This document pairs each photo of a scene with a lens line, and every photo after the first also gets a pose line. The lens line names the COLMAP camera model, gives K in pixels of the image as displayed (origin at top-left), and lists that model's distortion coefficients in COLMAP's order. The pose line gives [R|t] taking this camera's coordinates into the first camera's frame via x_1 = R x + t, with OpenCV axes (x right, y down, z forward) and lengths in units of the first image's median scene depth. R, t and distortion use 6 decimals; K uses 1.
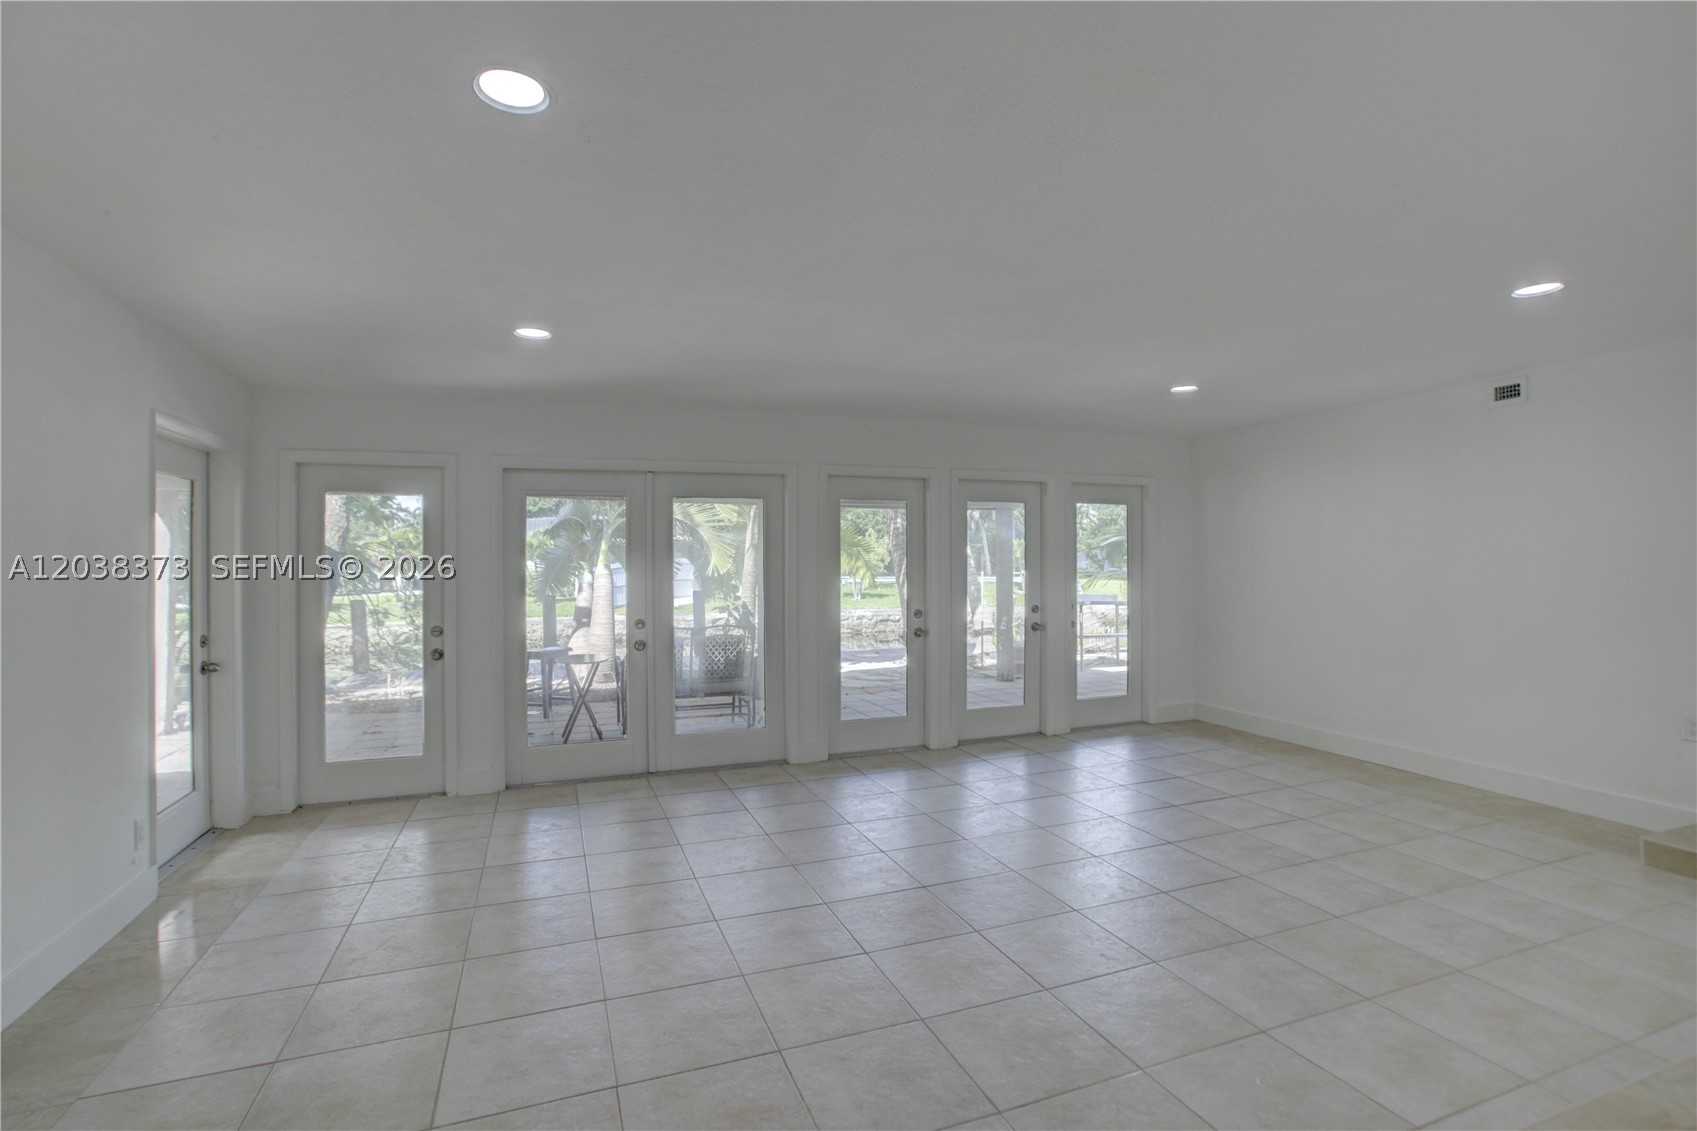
lens RADIAL K [[796.4, 0, 848.5], [0, 796.4, 565.5], [0, 0, 1]] dist [-0.056213, 0.023554]
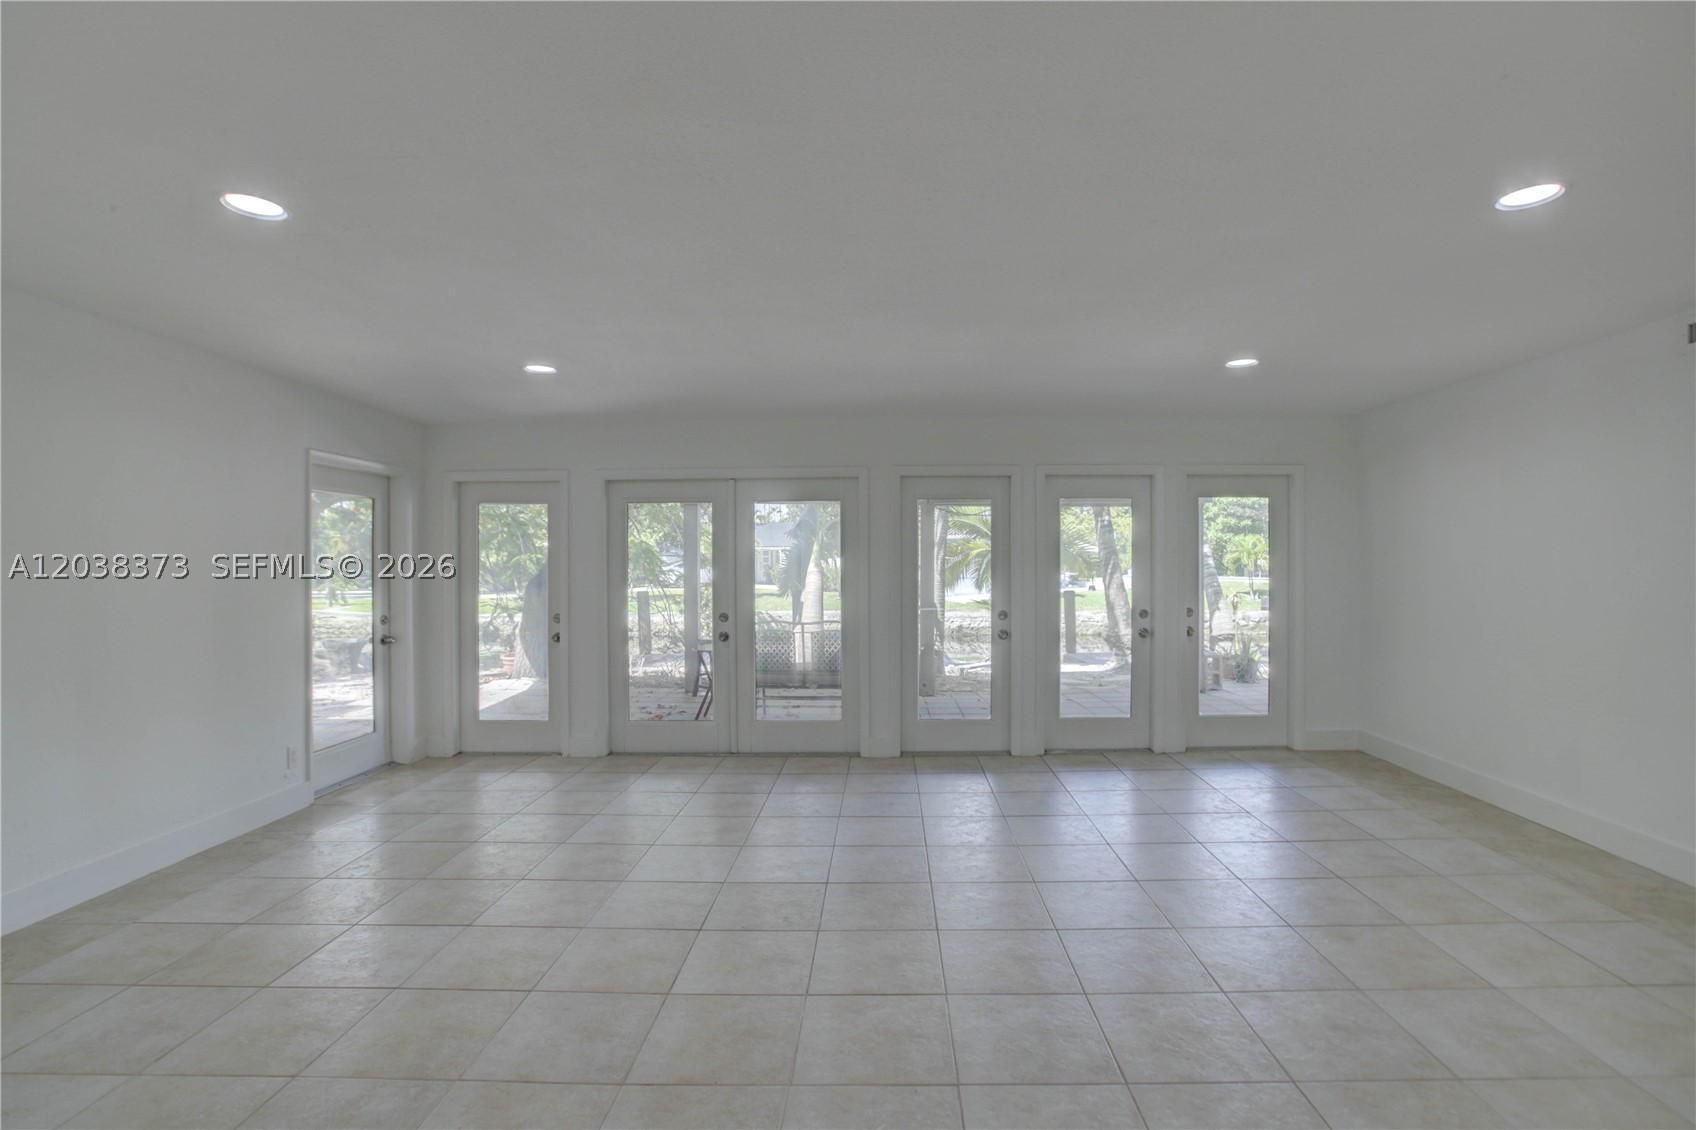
lens RADIAL K [[787.5, 0, 883.7], [0, 787.5, 566.3], [0, 0, 1]] dist [-0.051650, 0.018272]
pose [[0.933390, 0.006092, -0.358811, 0.325971], [-0.005058, 0.999980, 0.003821, -0.002333], [0.358827, -0.001752, 0.933402, 0.056889]]
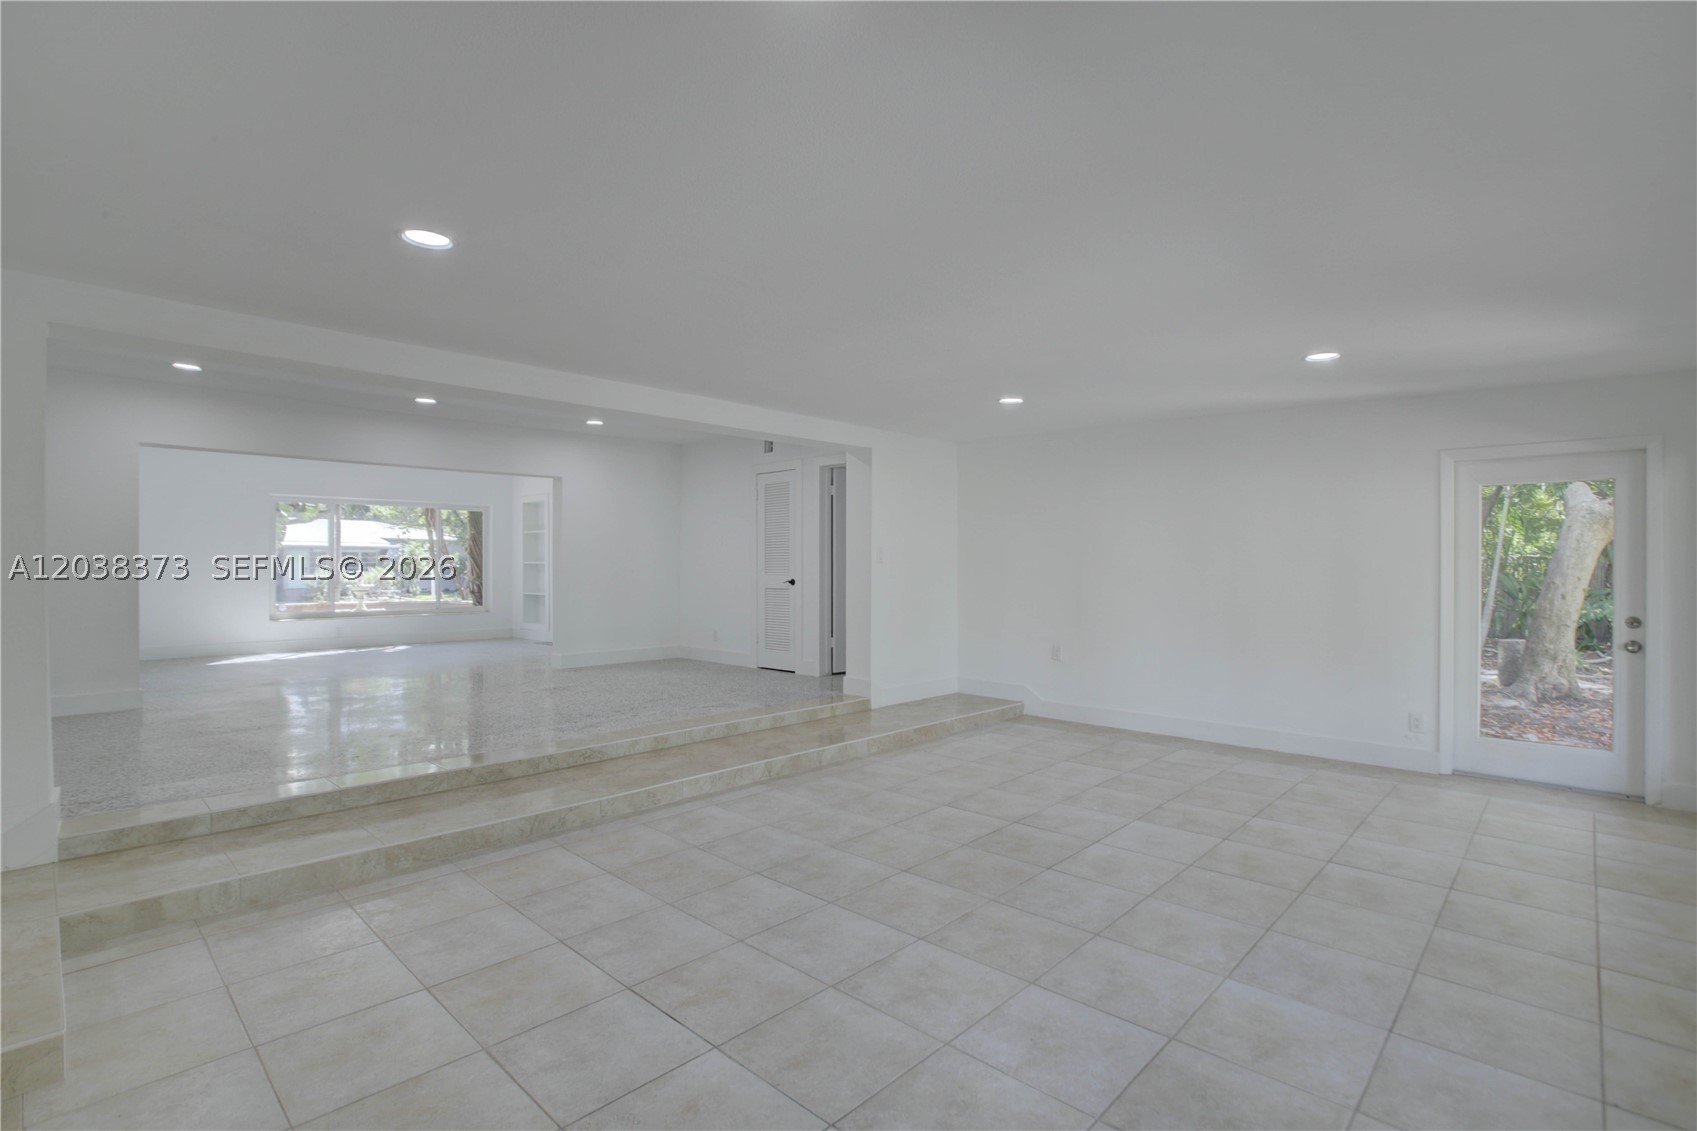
lens RADIAL K [[796.4, 0, 848.5], [0, 796.4, 565.5], [0, 0, 1]] dist [-0.056213, 0.023554]
pose [[-0.900465, 0.006405, -0.434882, 0.481120], [0.002496, 0.999951, 0.009559, 0.002905], [0.434922, 0.007522, -0.900437, 1.127225]]
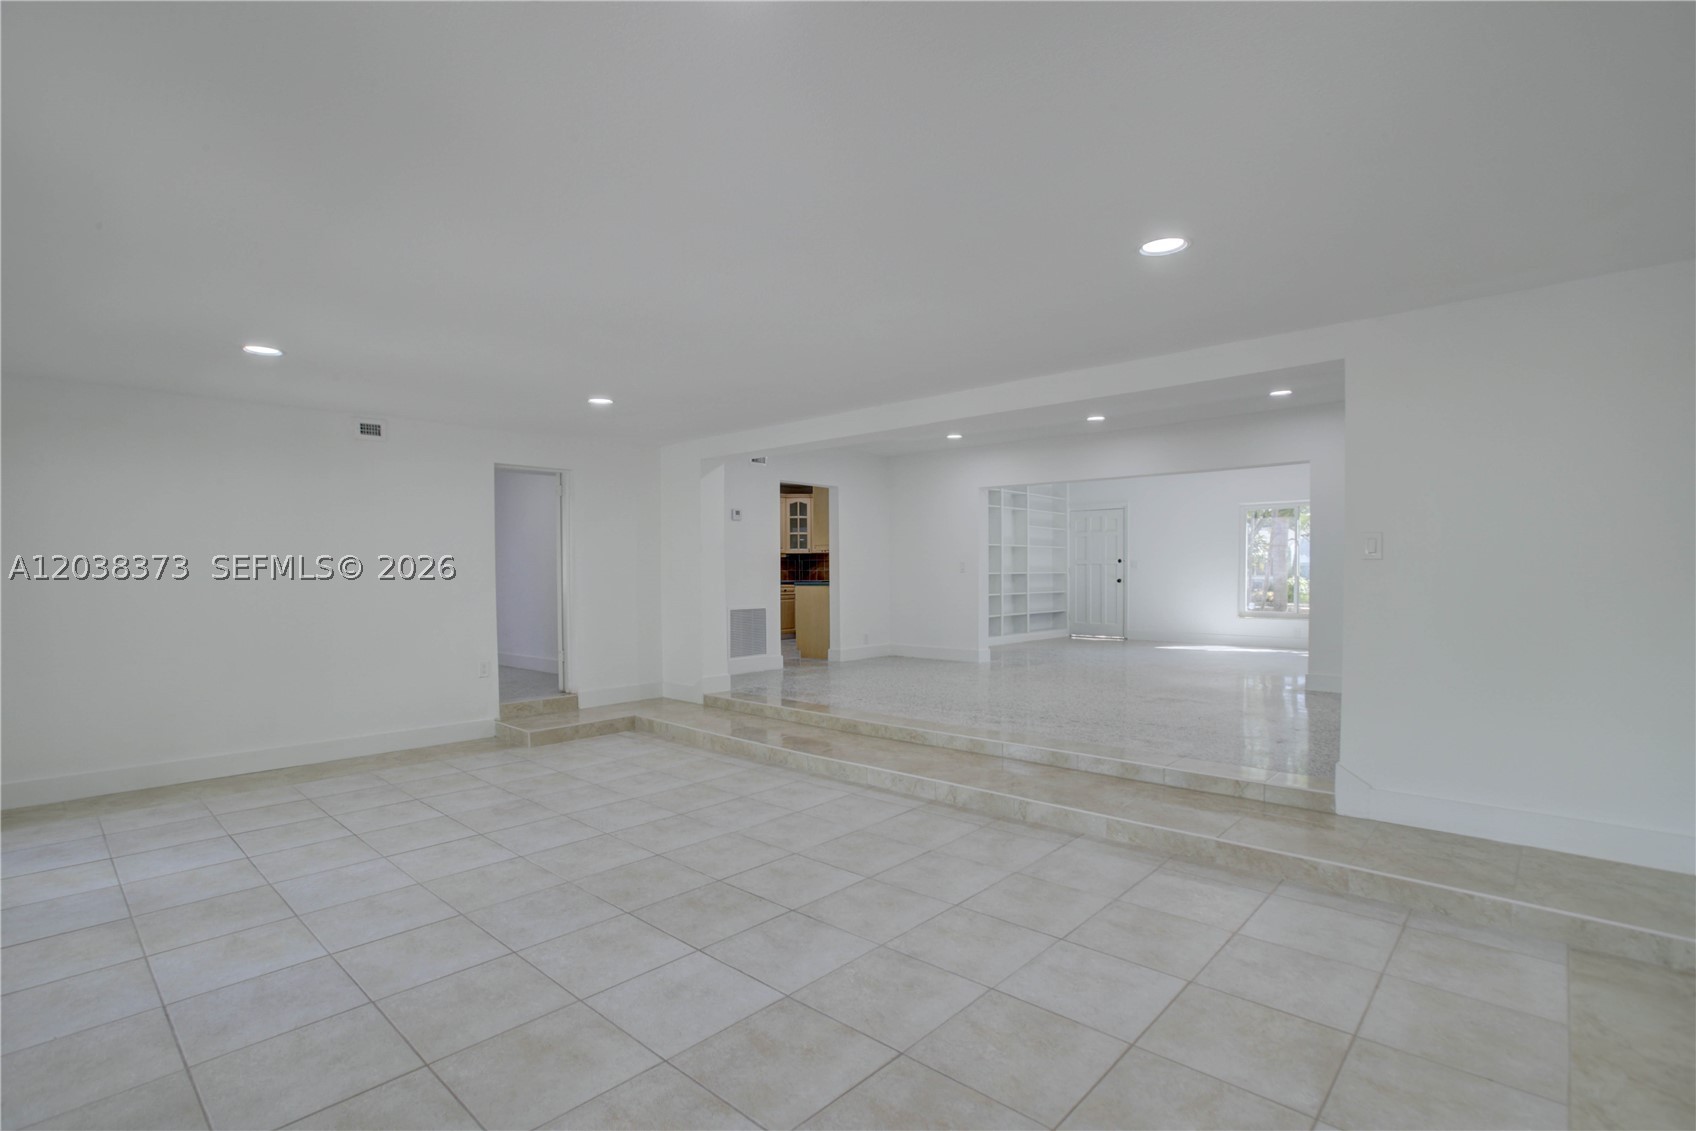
lens RADIAL K [[806.4, 0, 847.6], [0, 806.4, 549.2], [0, 0, 1]] dist [-0.054809, 0.019336]
pose [[-0.449436, 0.034931, 0.892629, -0.521726], [0.015596, 0.999390, -0.031256, 0.017250], [-0.893176, -0.000126, -0.449707, 0.739828]]
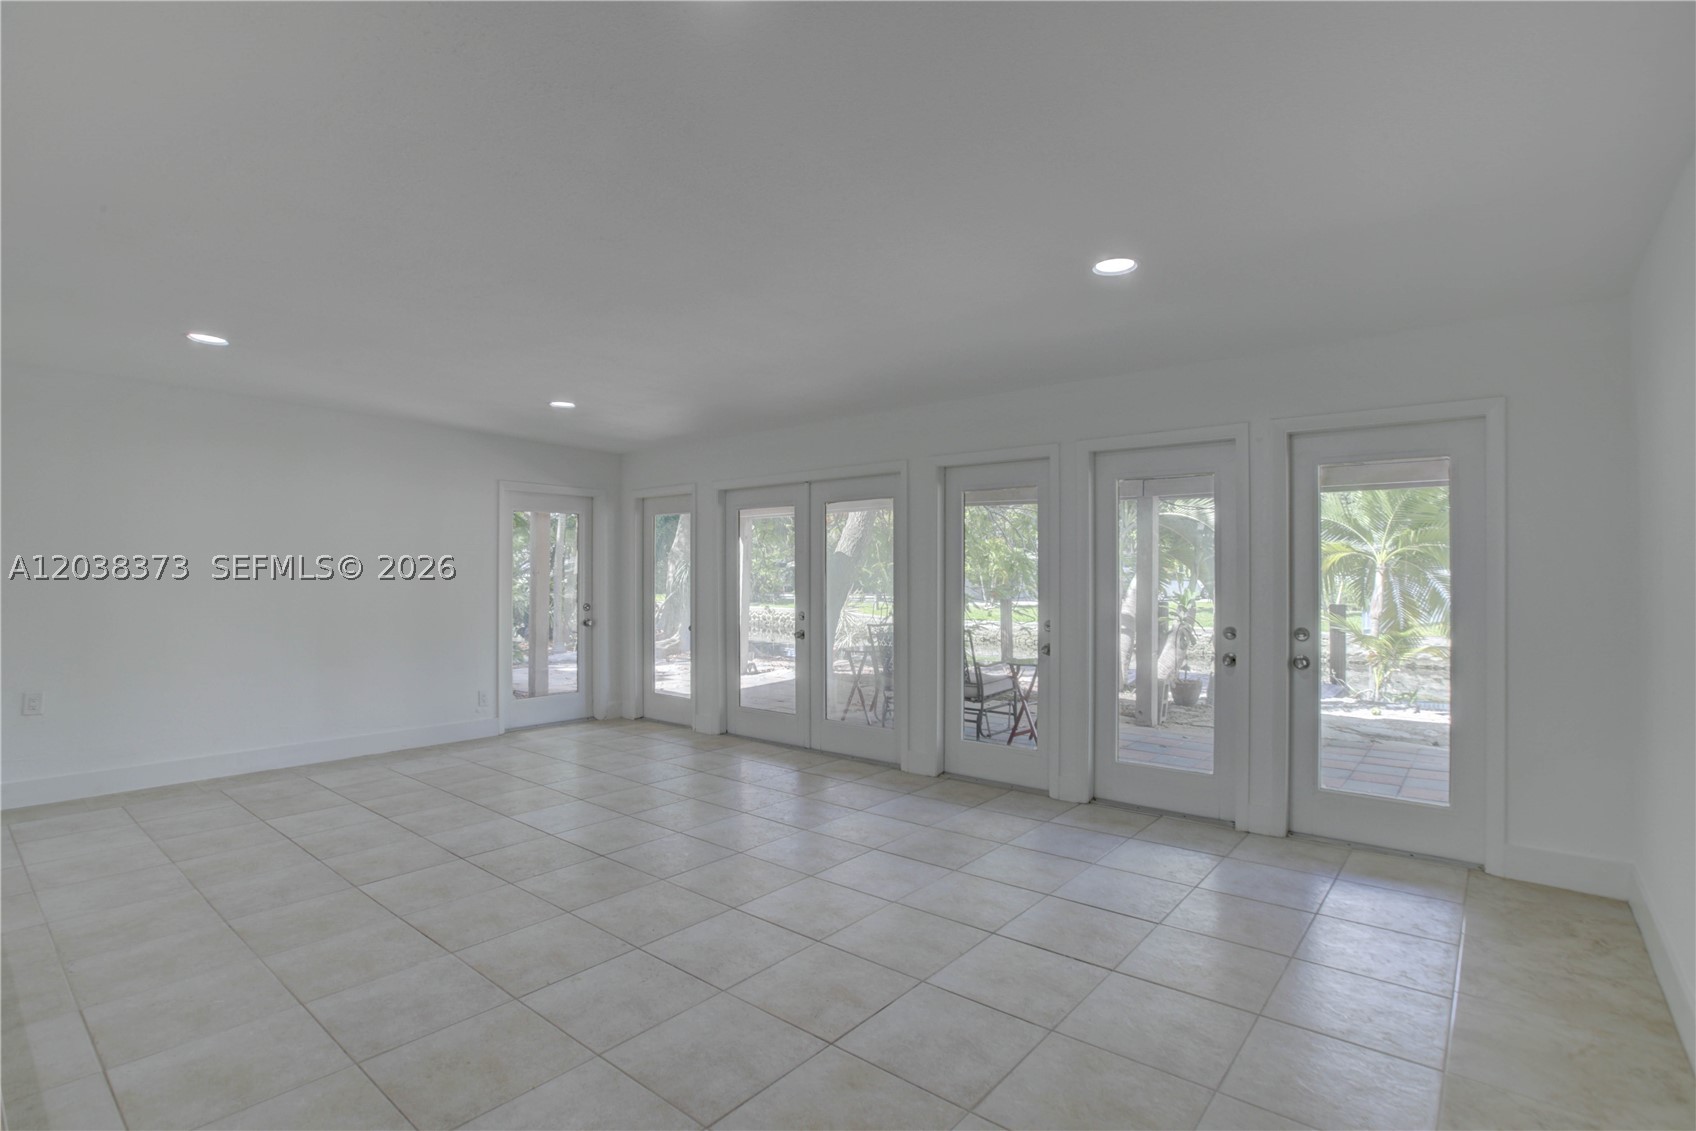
lens RADIAL K [[806.3, 0, 860.1], [0, 806.3, 570.4], [0, 0, 1]] dist [-0.056176, 0.020381]
pose [[0.503981, 0.004025, -0.863705, 0.758323], [-0.011349, 0.999934, -0.001962, 0.009427], [0.863640, 0.010791, 0.503994, 0.470290]]
